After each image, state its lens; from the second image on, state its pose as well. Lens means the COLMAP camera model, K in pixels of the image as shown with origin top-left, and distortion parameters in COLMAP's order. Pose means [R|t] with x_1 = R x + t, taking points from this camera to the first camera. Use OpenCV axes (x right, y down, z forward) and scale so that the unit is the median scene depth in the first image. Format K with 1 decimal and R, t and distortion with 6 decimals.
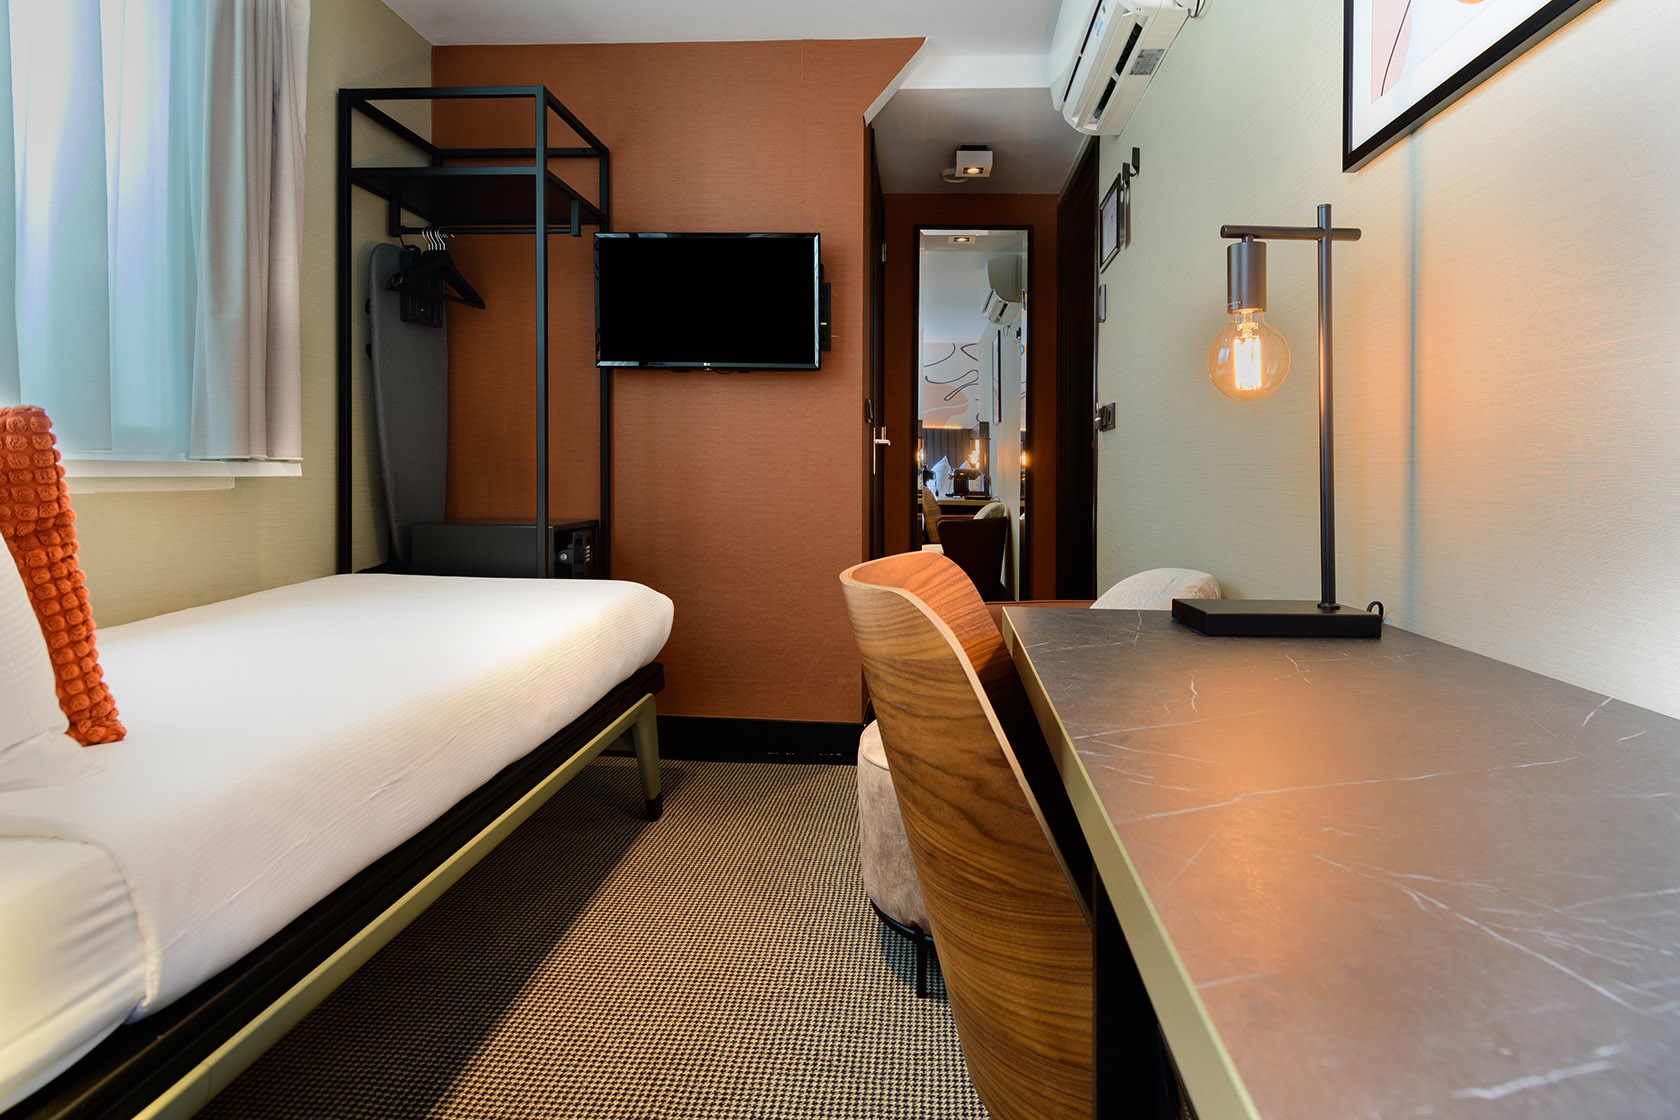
lens RADIAL K [[897.4, 0, 867.7], [0, 897.4, 488.1], [0, 0, 1]] dist [-0.003628, -0.001206]
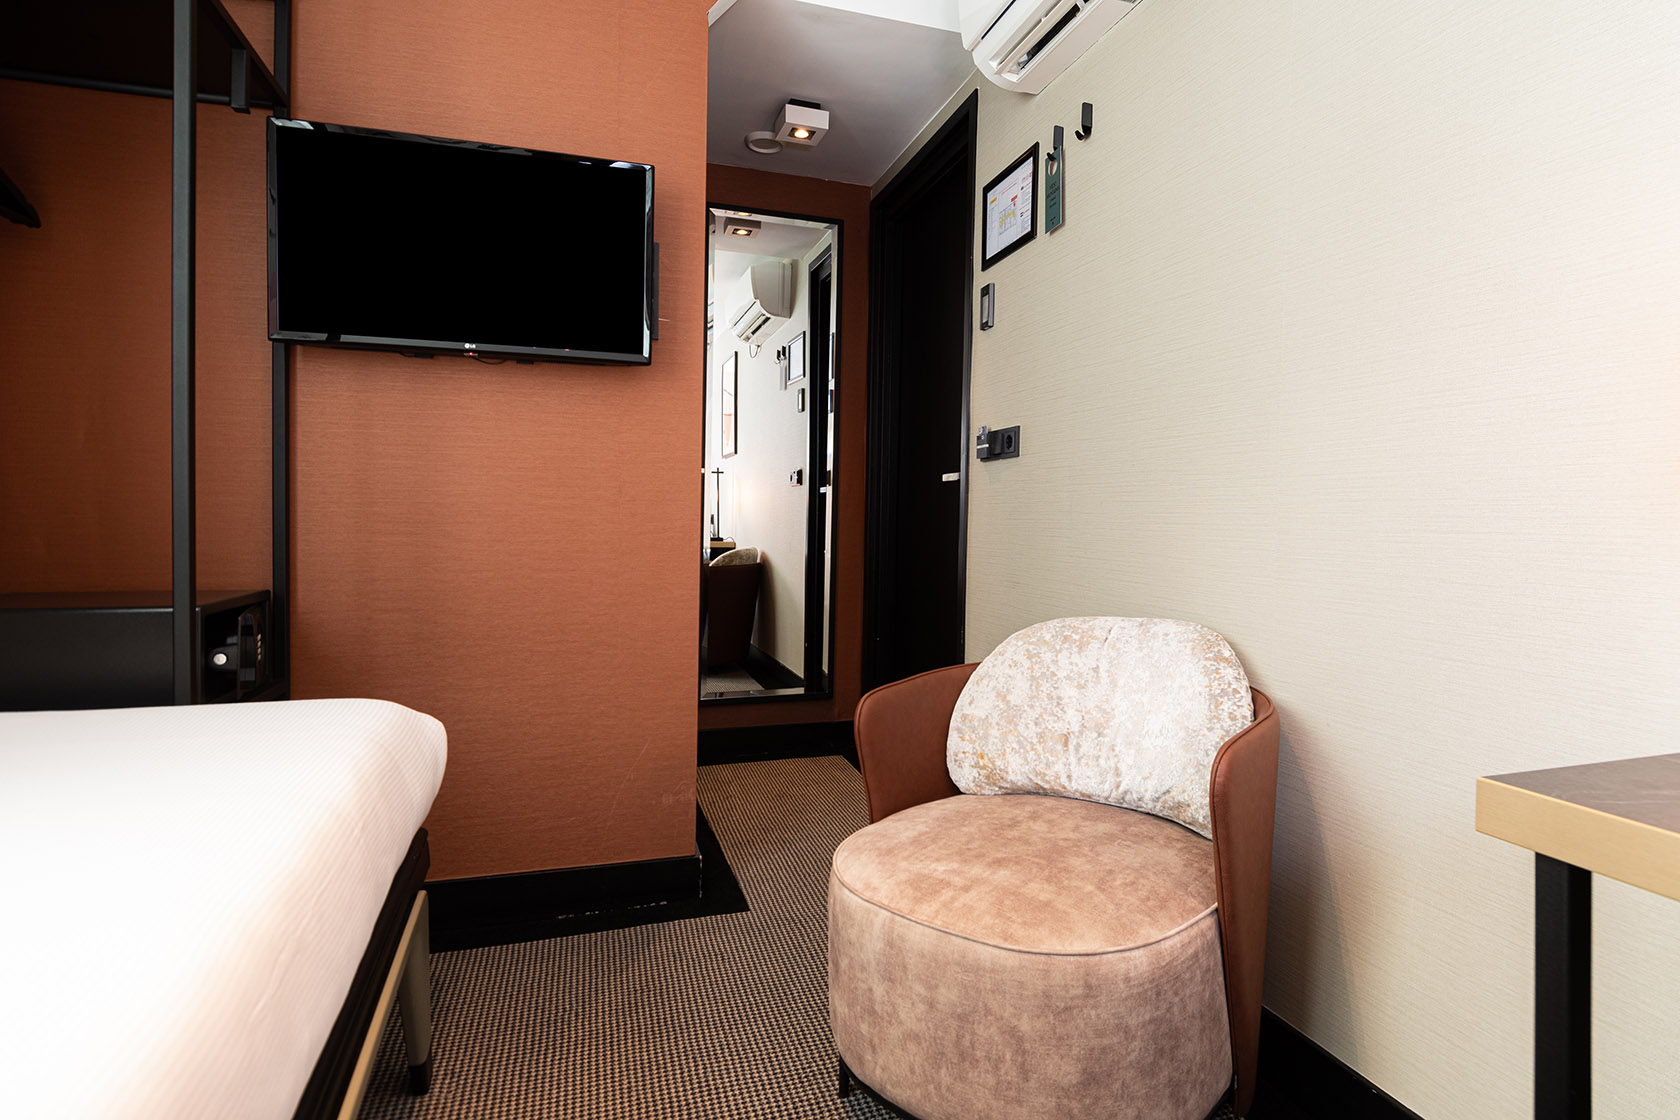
lens RADIAL K [[867.3, 0, 843.4], [0, 867.3, 525.3], [0, 0, 1]] dist [0.000469, -0.014857]
pose [[0.924439, -0.009229, 0.381217, -0.167508], [0.009323, 0.999955, 0.001600, -0.006348], [-0.381215, 0.002075, 0.924484, 0.311395]]
